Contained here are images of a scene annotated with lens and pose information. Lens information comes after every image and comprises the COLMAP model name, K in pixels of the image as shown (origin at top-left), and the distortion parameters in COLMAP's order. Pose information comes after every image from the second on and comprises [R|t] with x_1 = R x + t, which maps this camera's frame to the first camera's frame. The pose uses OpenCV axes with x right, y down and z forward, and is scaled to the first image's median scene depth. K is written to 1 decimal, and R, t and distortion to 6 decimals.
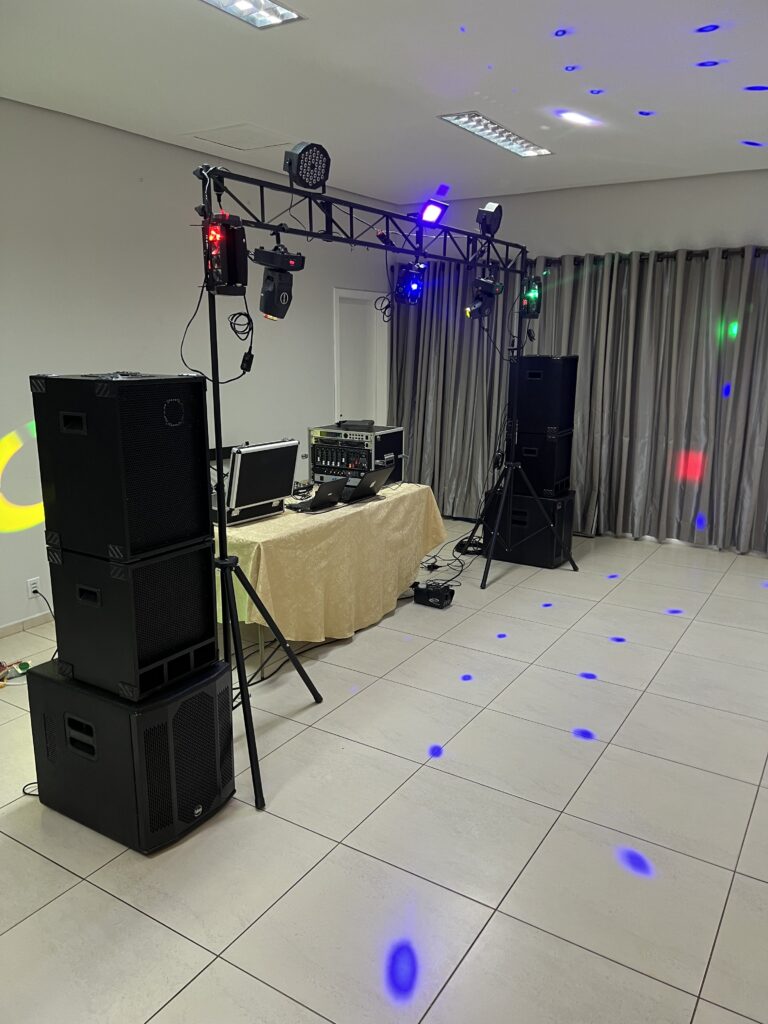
lens RADIAL K [[763.4, 0, 387.9], [0, 763.4, 517.1], [0, 0, 1]] dist [0.097693, -0.001450]
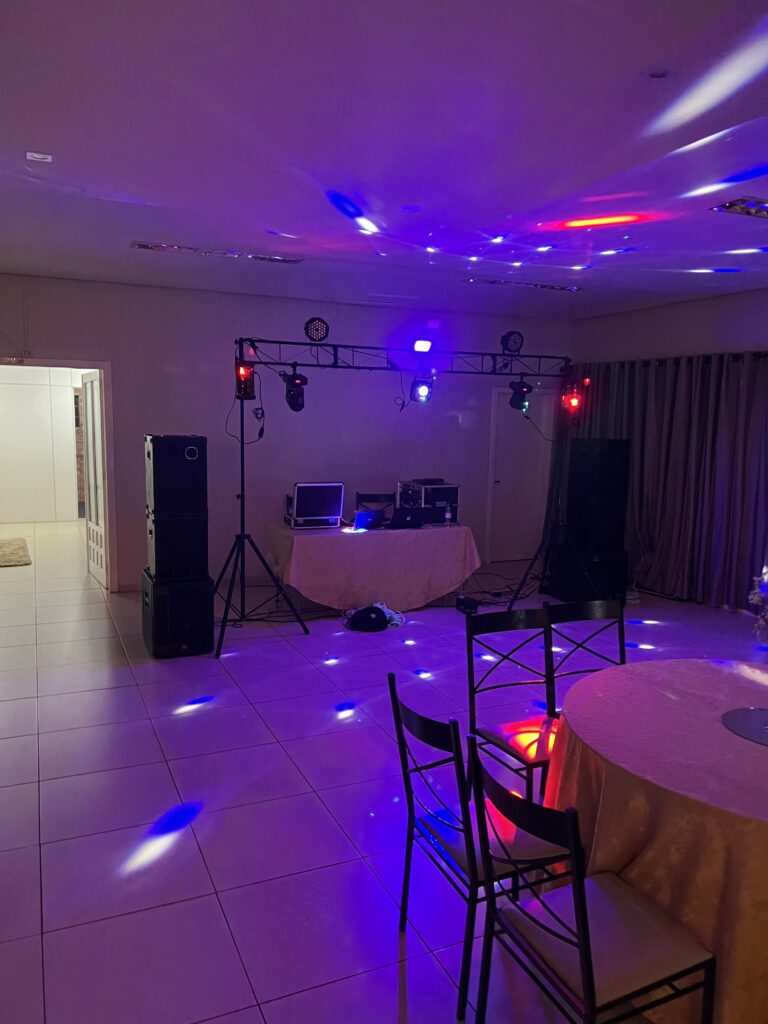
lens RADIAL K [[763.4, 0, 387.9], [0, 763.4, 517.1], [0, 0, 1]] dist [0.097693, -0.001450]
pose [[0.814788, 0.086145, -0.573323, 1.056853], [-0.145129, 0.987721, -0.057841, 0.063578], [0.561301, 0.130334, 0.817285, -0.320080]]
